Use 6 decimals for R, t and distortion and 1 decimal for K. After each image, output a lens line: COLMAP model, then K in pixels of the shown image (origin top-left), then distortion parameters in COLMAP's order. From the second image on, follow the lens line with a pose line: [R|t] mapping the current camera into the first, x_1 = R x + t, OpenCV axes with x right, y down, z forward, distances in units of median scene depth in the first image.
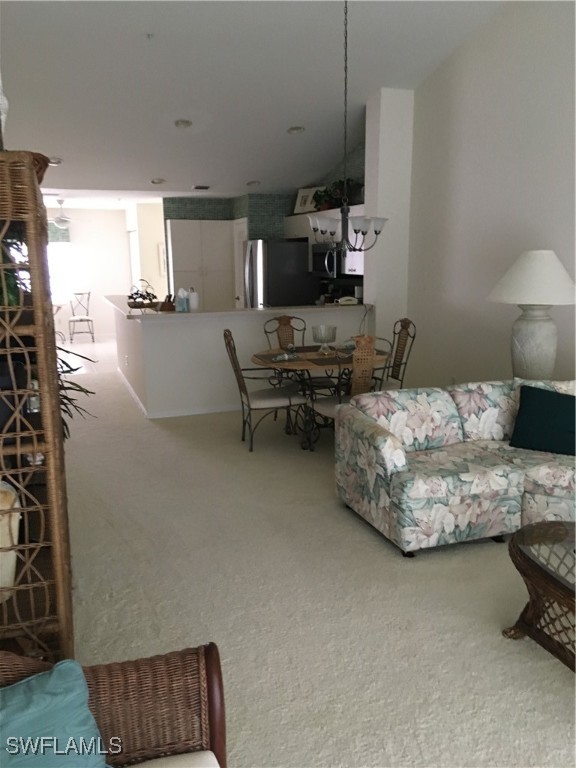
lens RADIAL K [[643.4, 0, 288.0], [0, 643.4, 384.0], [0, 0, 1]] dist [0.141972, -0.225088]
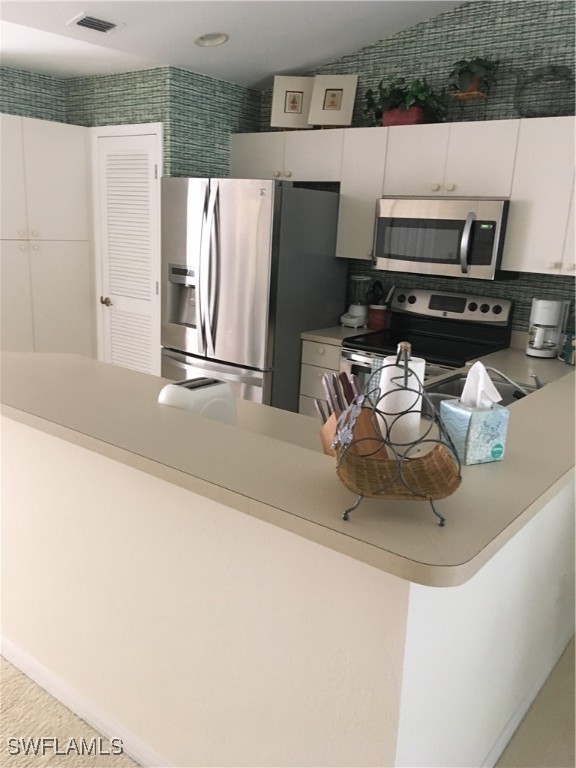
lens RADIAL K [[643.4, 0, 288.0], [0, 643.4, 384.0], [0, 0, 1]] dist [0.141972, -0.225088]
pose [[0.850105, -0.079631, 0.520557, -0.235693], [0.047629, 0.996076, 0.074591, -0.111795], [-0.524454, -0.038616, 0.850562, 0.578322]]
